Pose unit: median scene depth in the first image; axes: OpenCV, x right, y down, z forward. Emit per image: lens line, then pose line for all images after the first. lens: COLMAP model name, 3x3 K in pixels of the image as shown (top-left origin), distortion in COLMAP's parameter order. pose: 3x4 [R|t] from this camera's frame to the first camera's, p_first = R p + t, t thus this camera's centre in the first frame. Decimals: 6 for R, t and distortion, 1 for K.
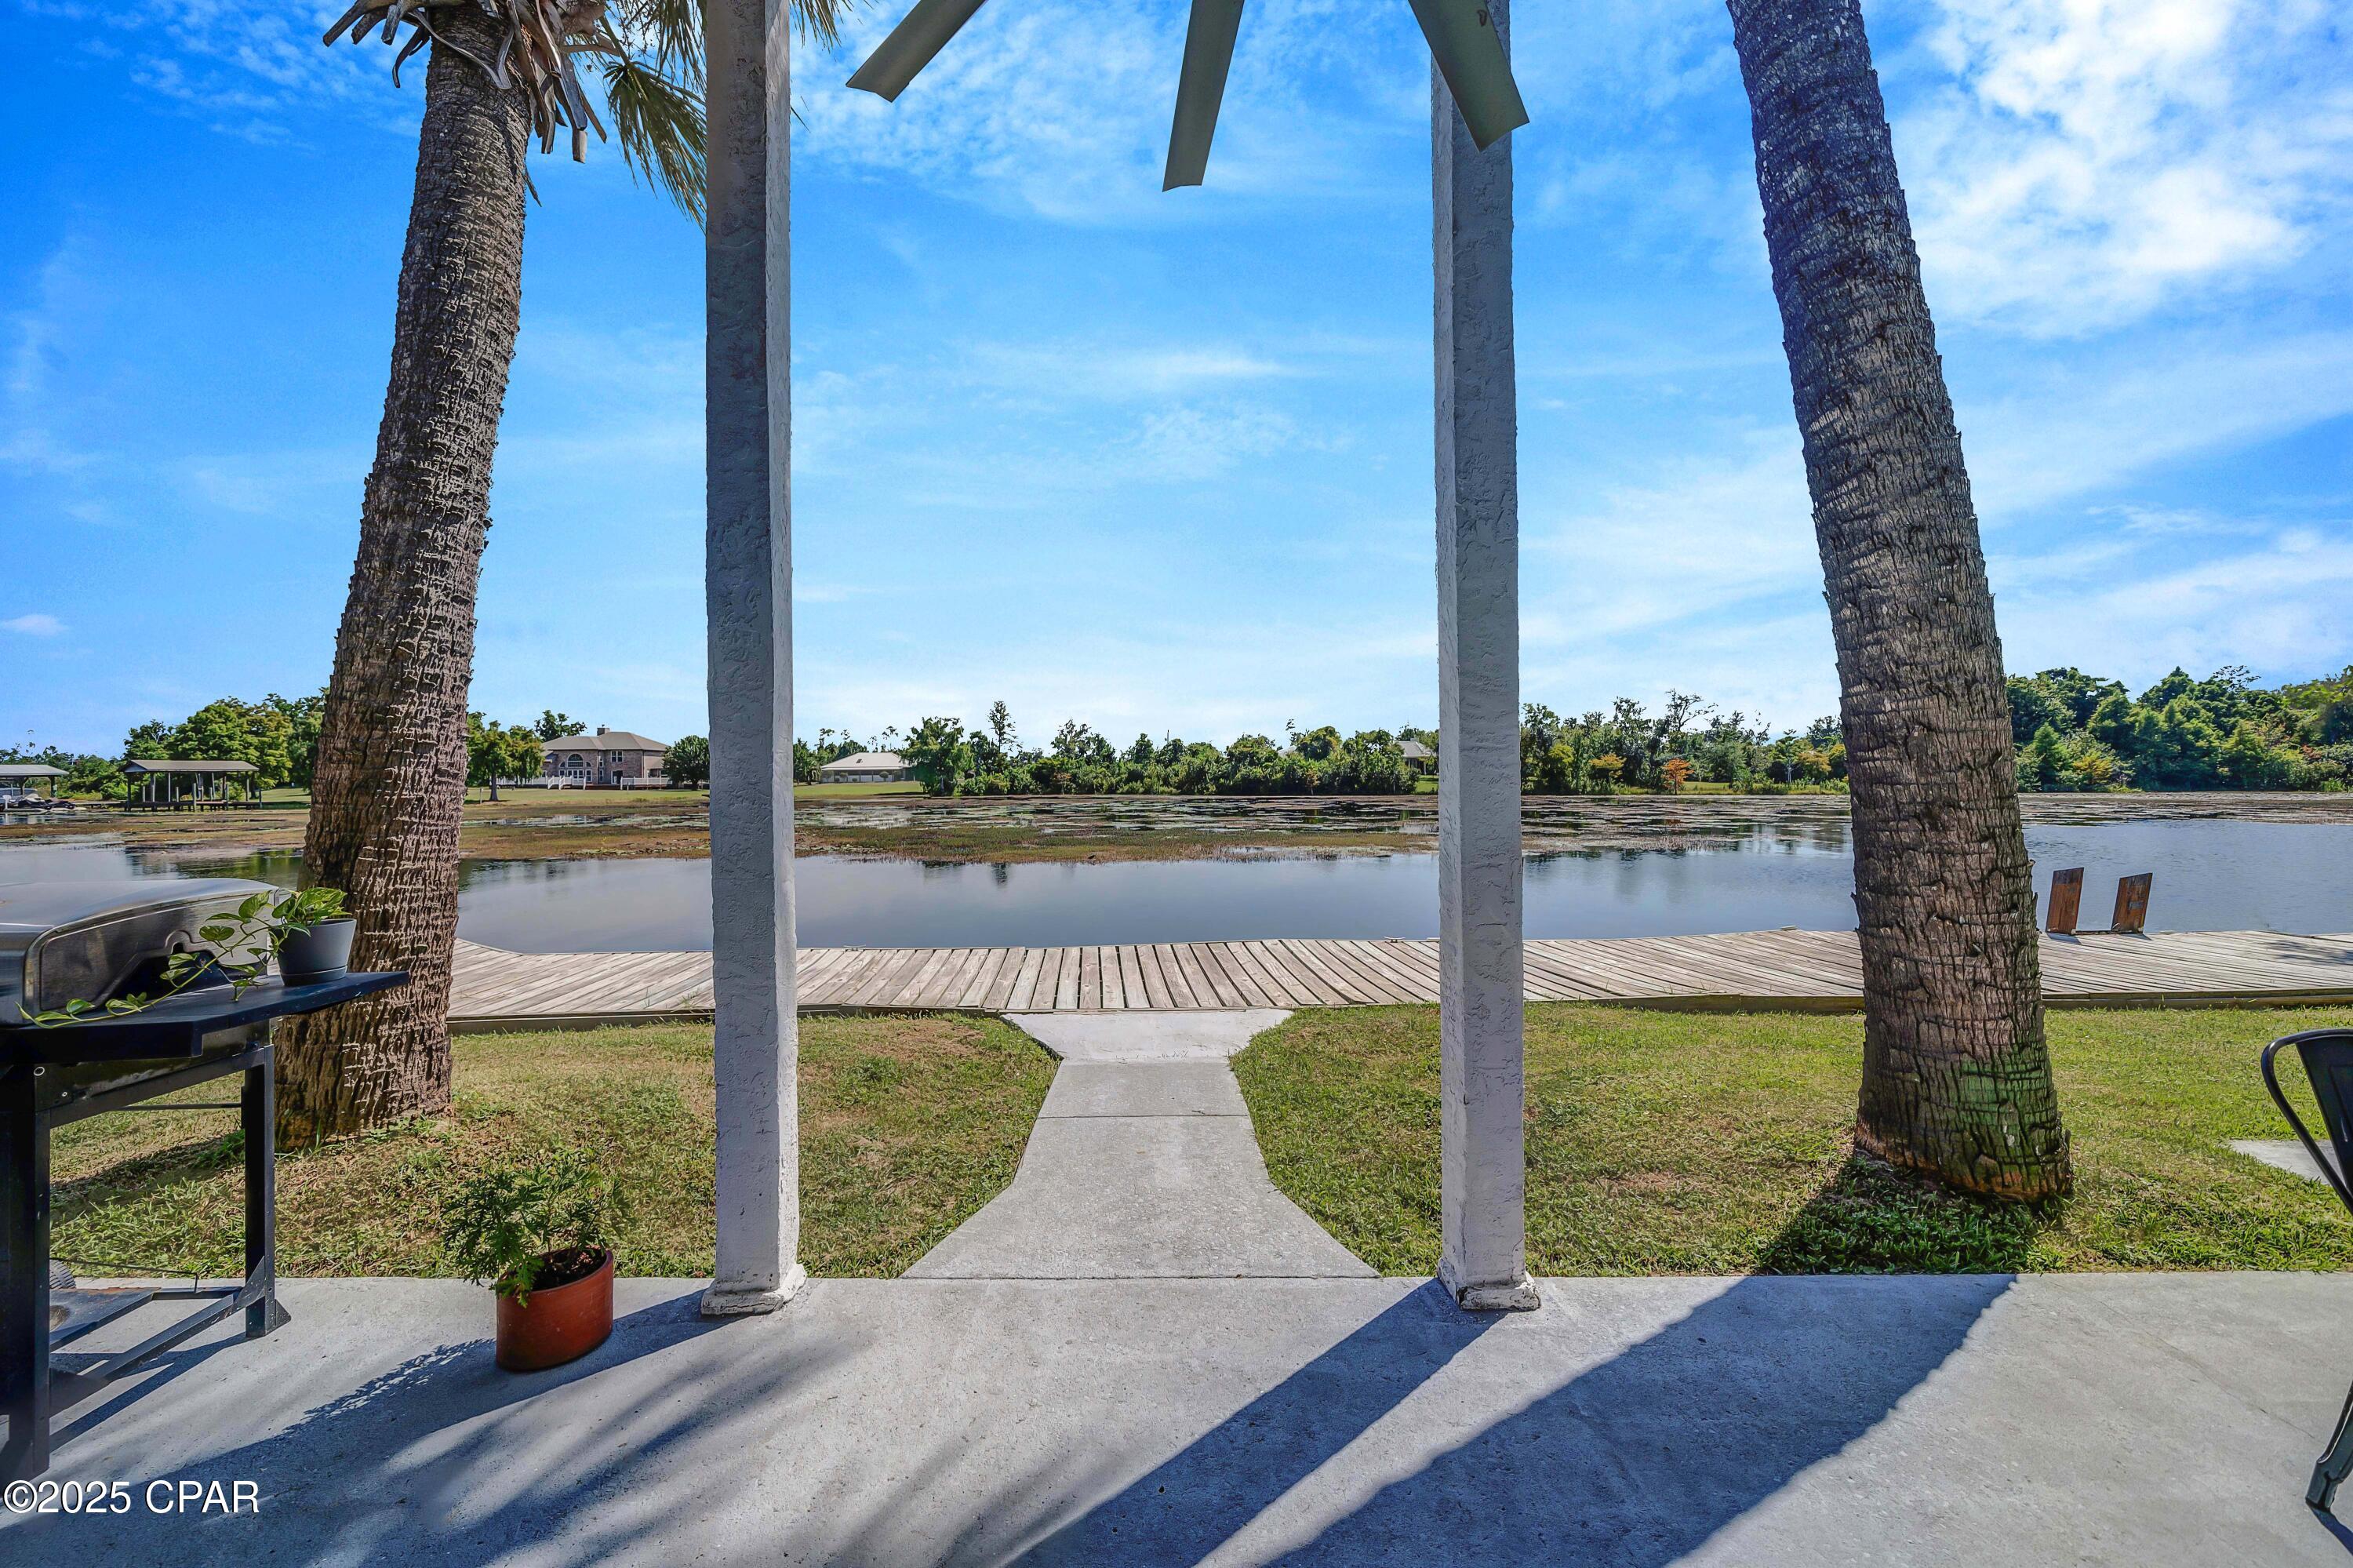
lens RADIAL K [[891.3, 0, 1172.0], [0, 891.3, 767.4], [0, 0, 1]] dist [-0.004218, -0.000095]
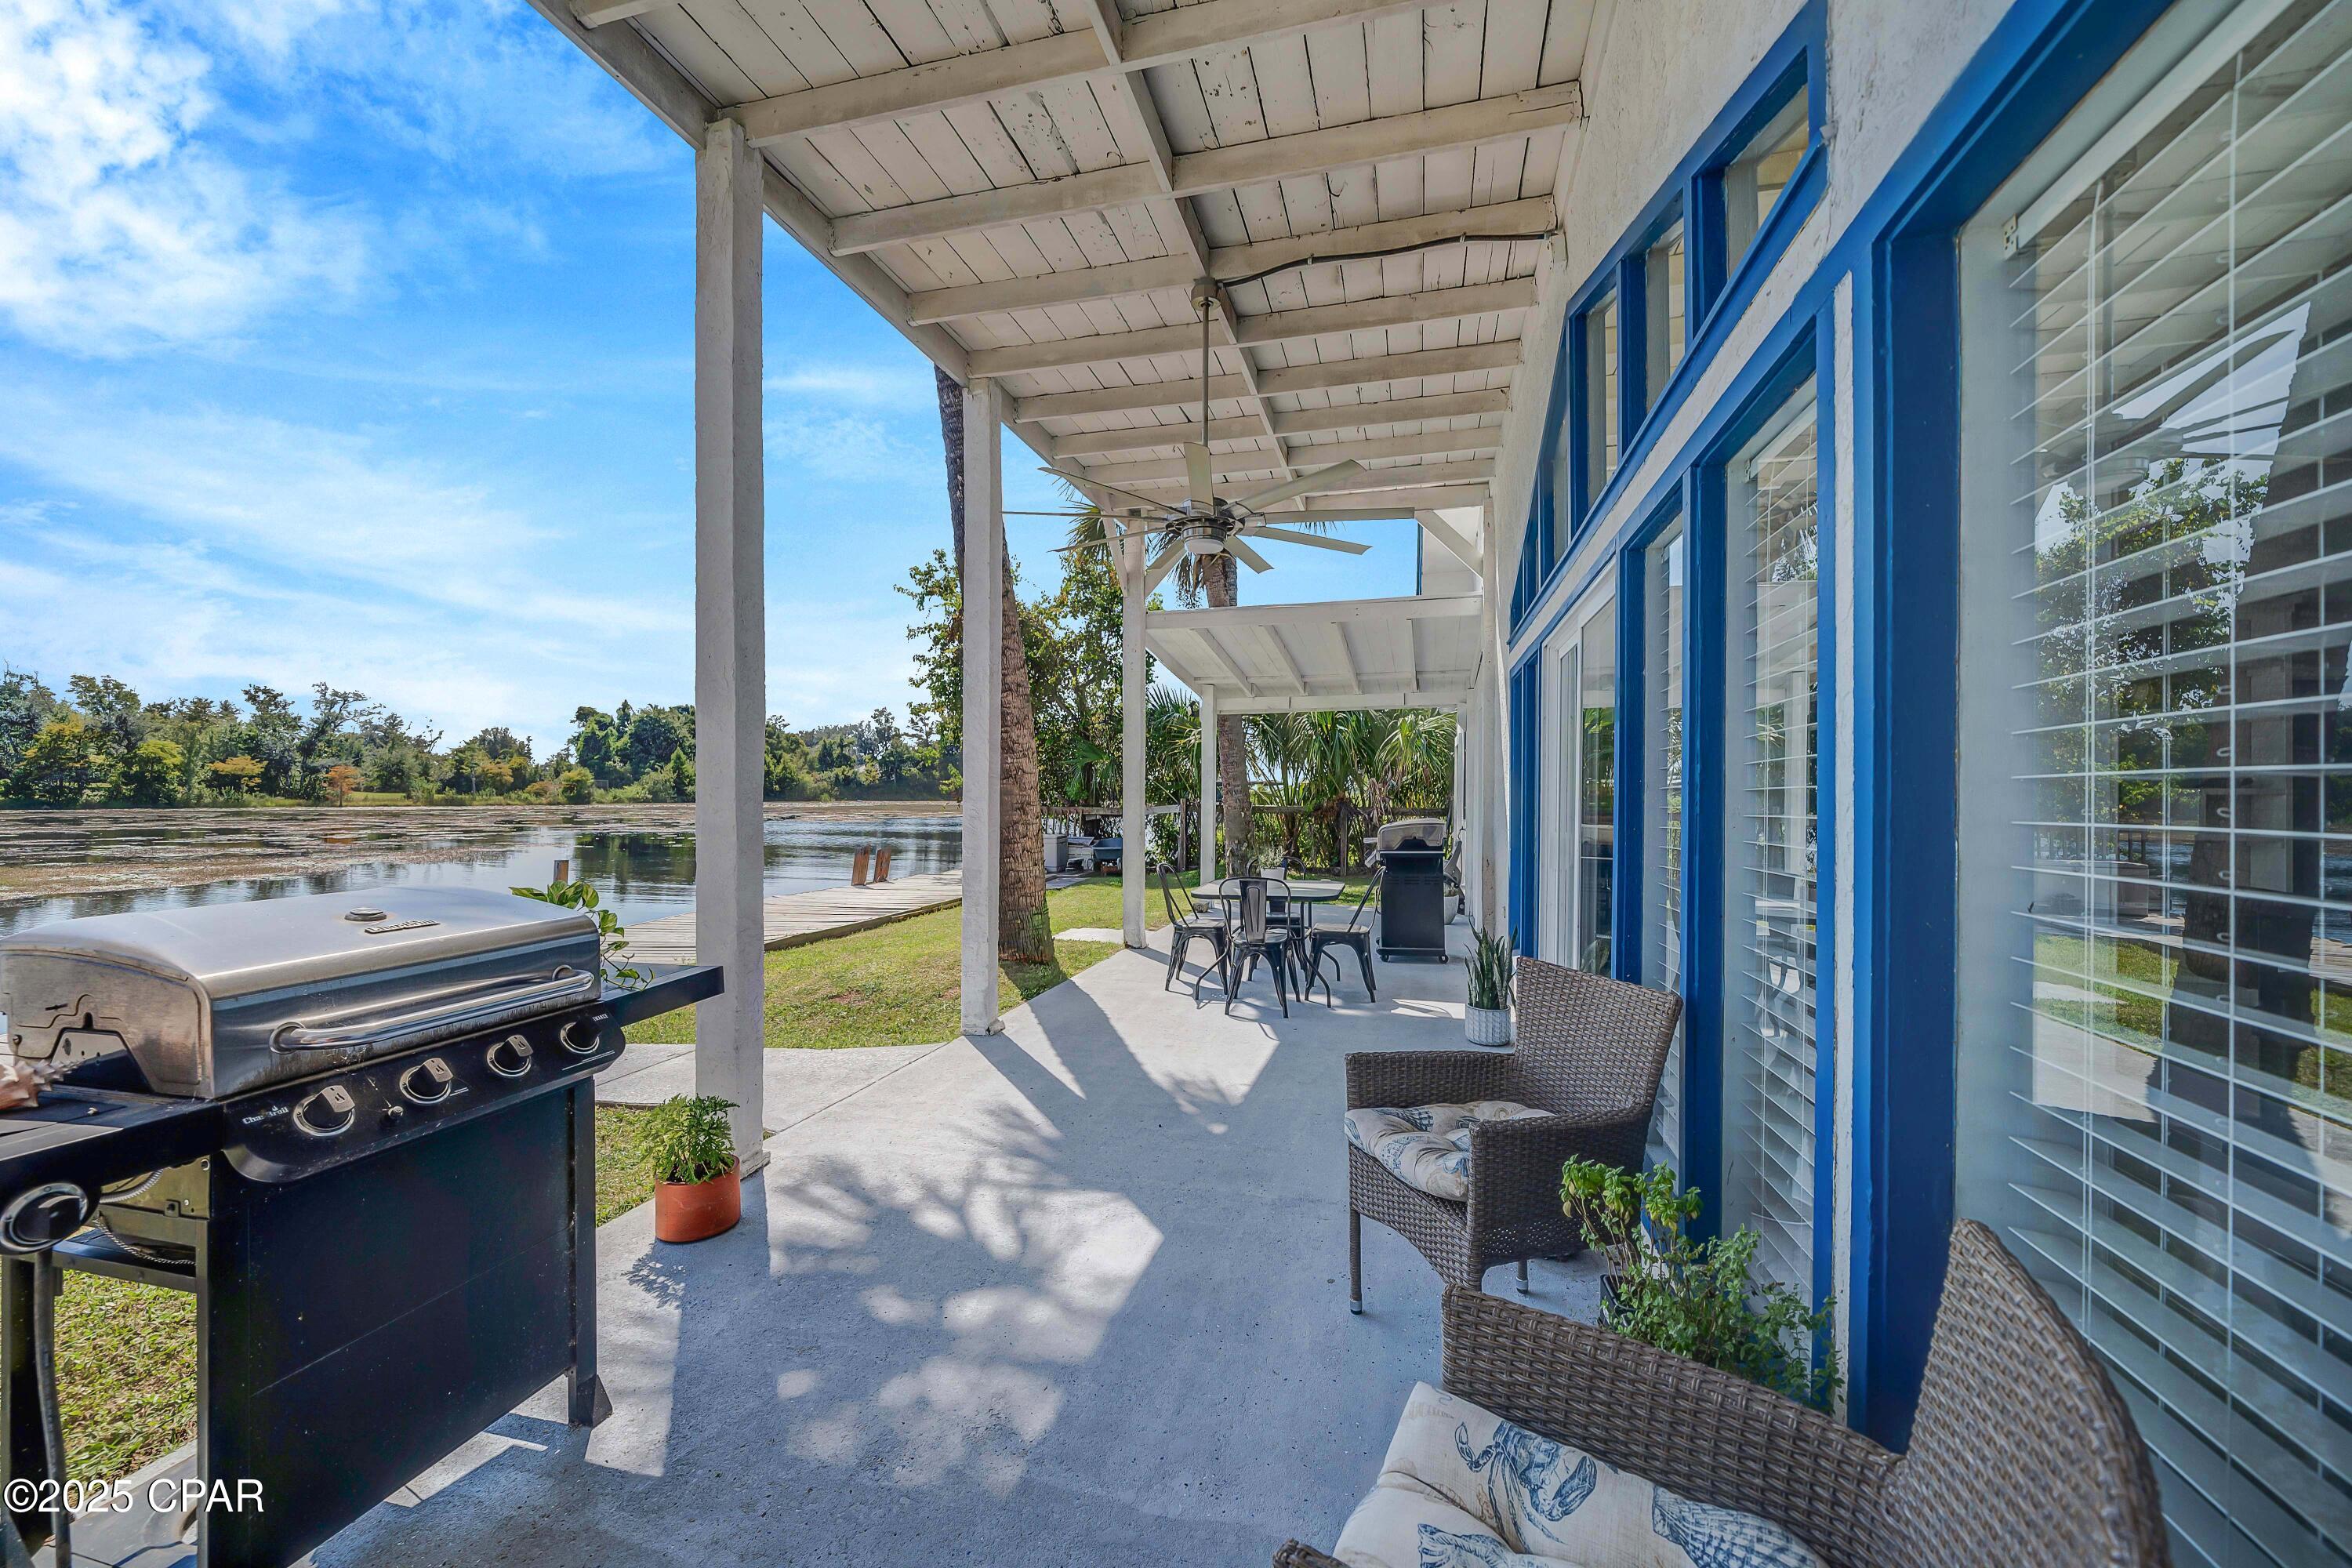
lens RADIAL K [[902.3, 0, 1158.0], [0, 902.3, 781.8], [0, 0, 1]] dist [-0.000353, -0.000258]
pose [[0.270317, 0.019102, 0.962582, -1.252739], [-0.022674, 0.999652, -0.013470, 0.008373], [-0.962504, -0.018184, 0.270657, 0.016642]]
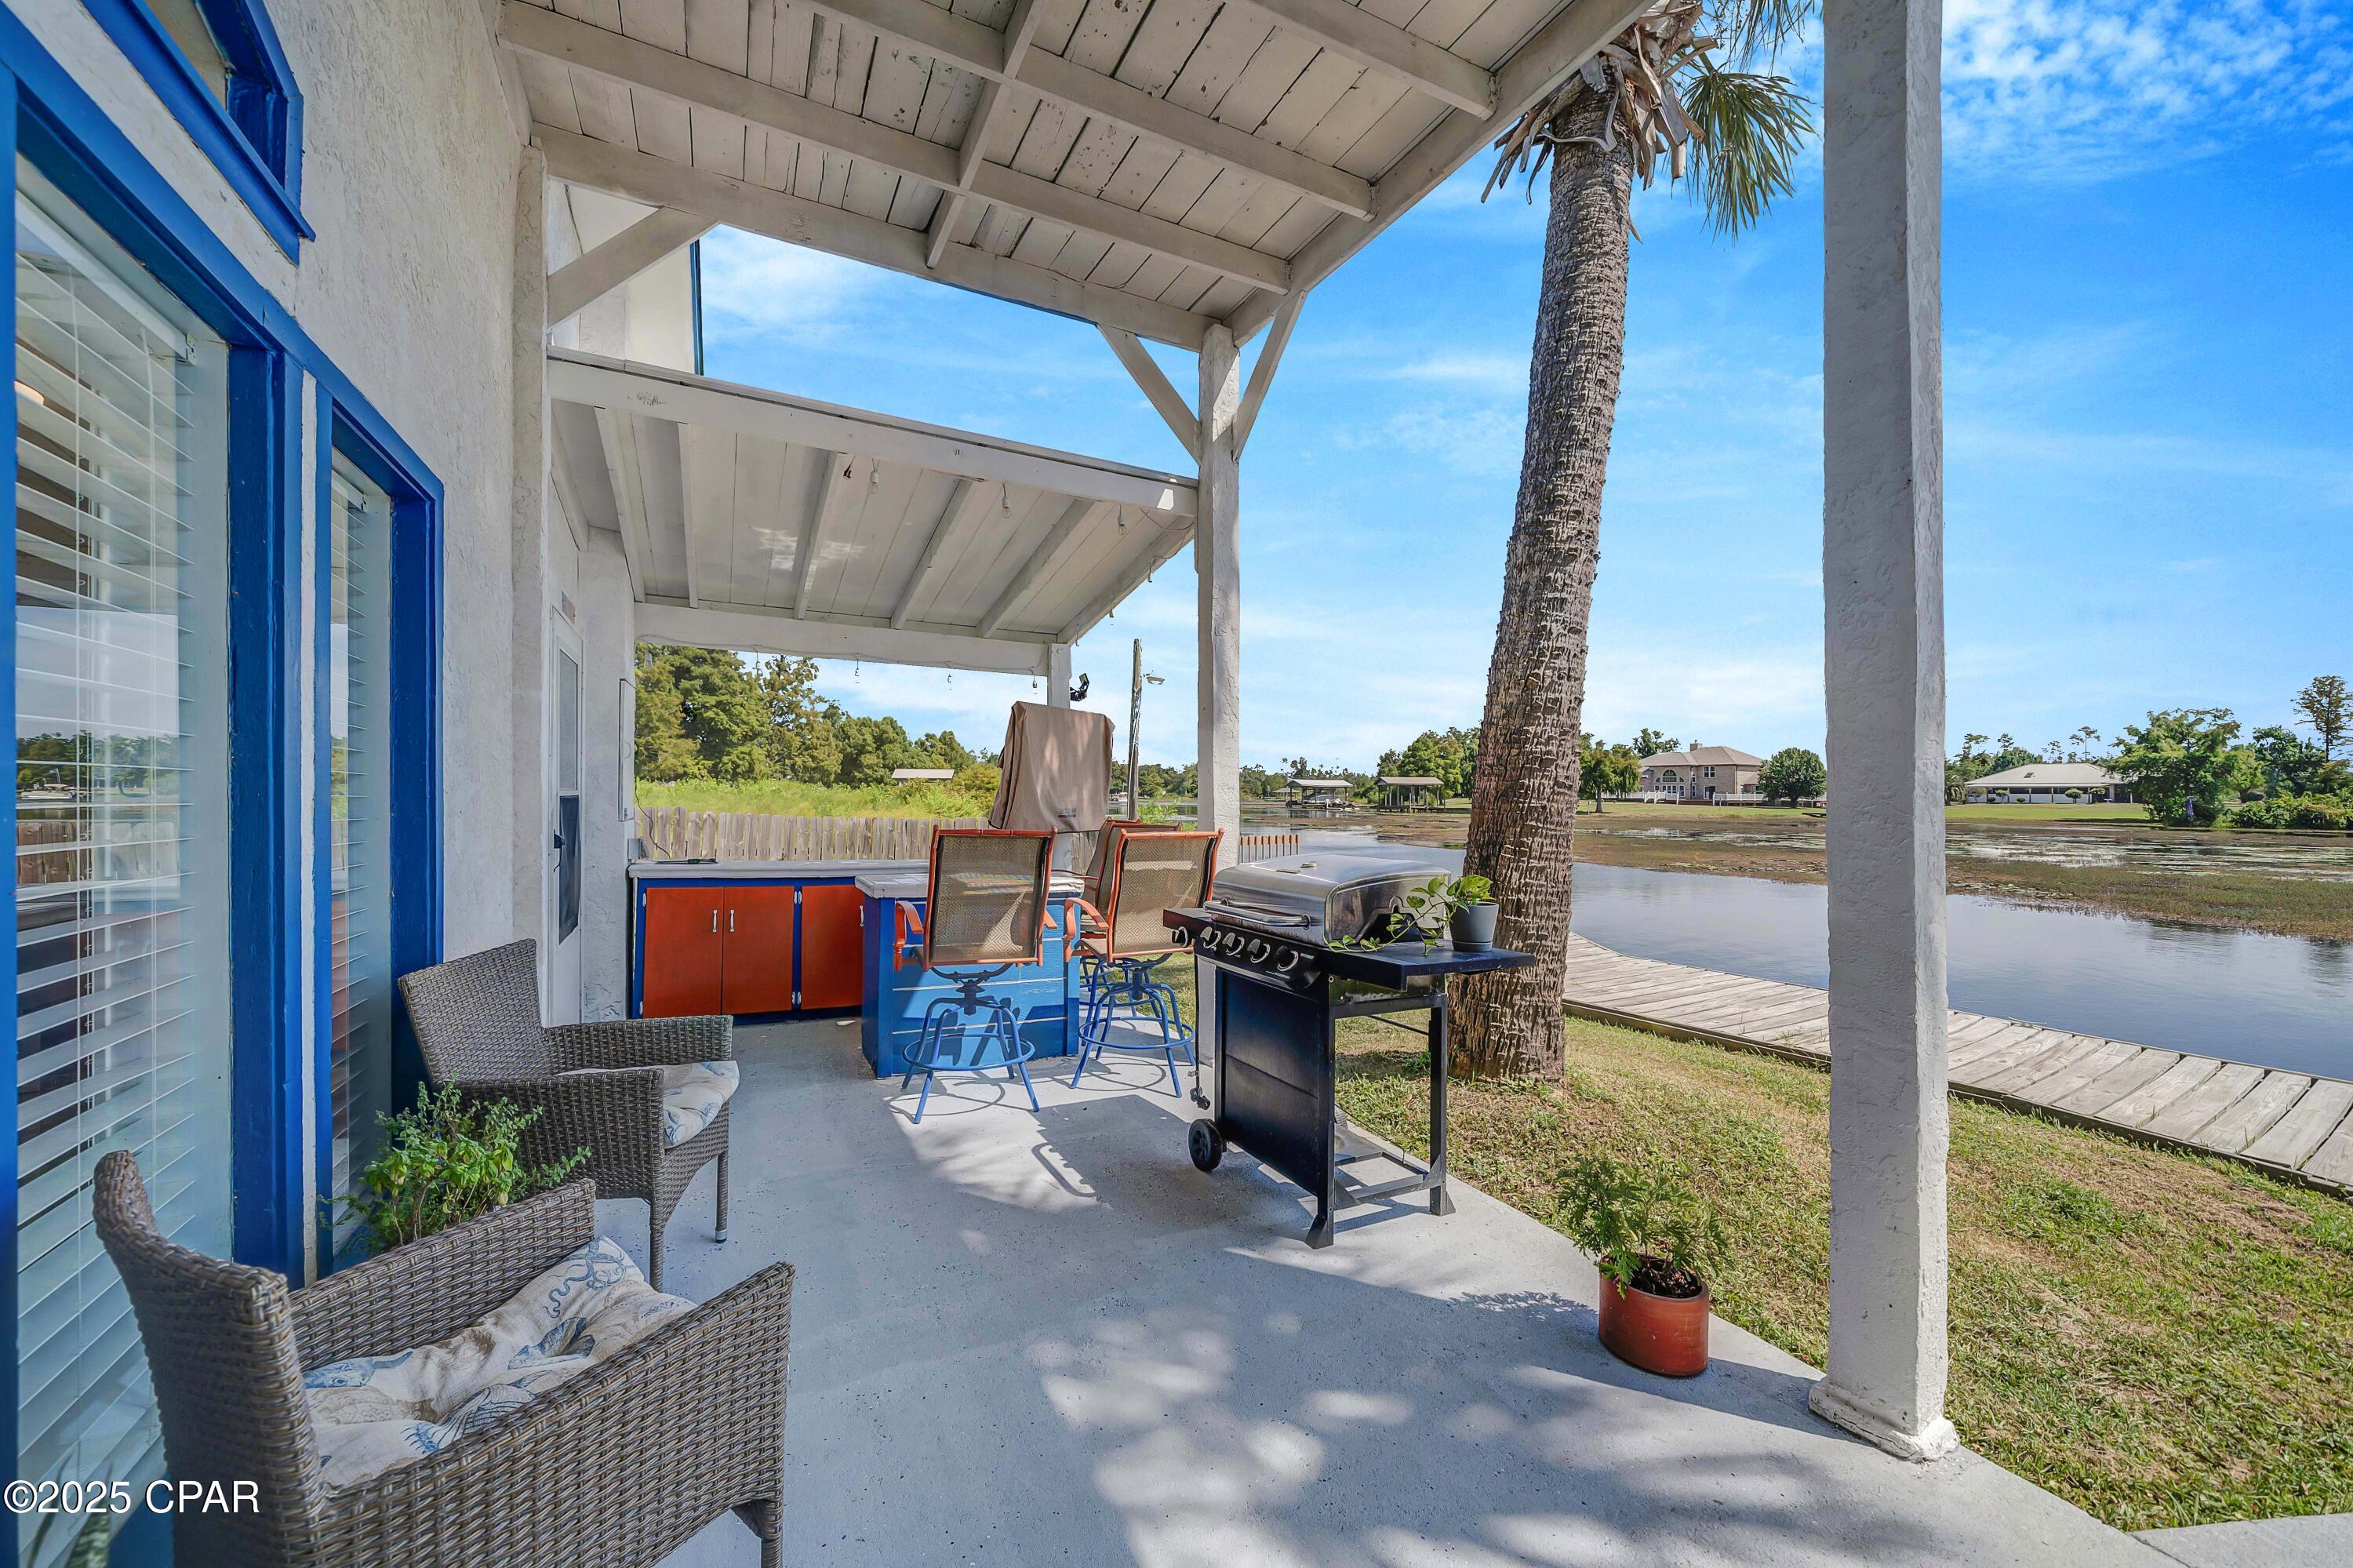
lens RADIAL K [[891.7, 0, 1158.0], [0, 891.7, 789.4], [0, 0, 1]] dist [-0.002556, -0.000477]
pose [[0.443682, 0.008638, -0.896143, -0.025025], [-0.002591, 0.999962, 0.008356, 0.003816], [0.896181, -0.001385, 0.443687, 0.029644]]
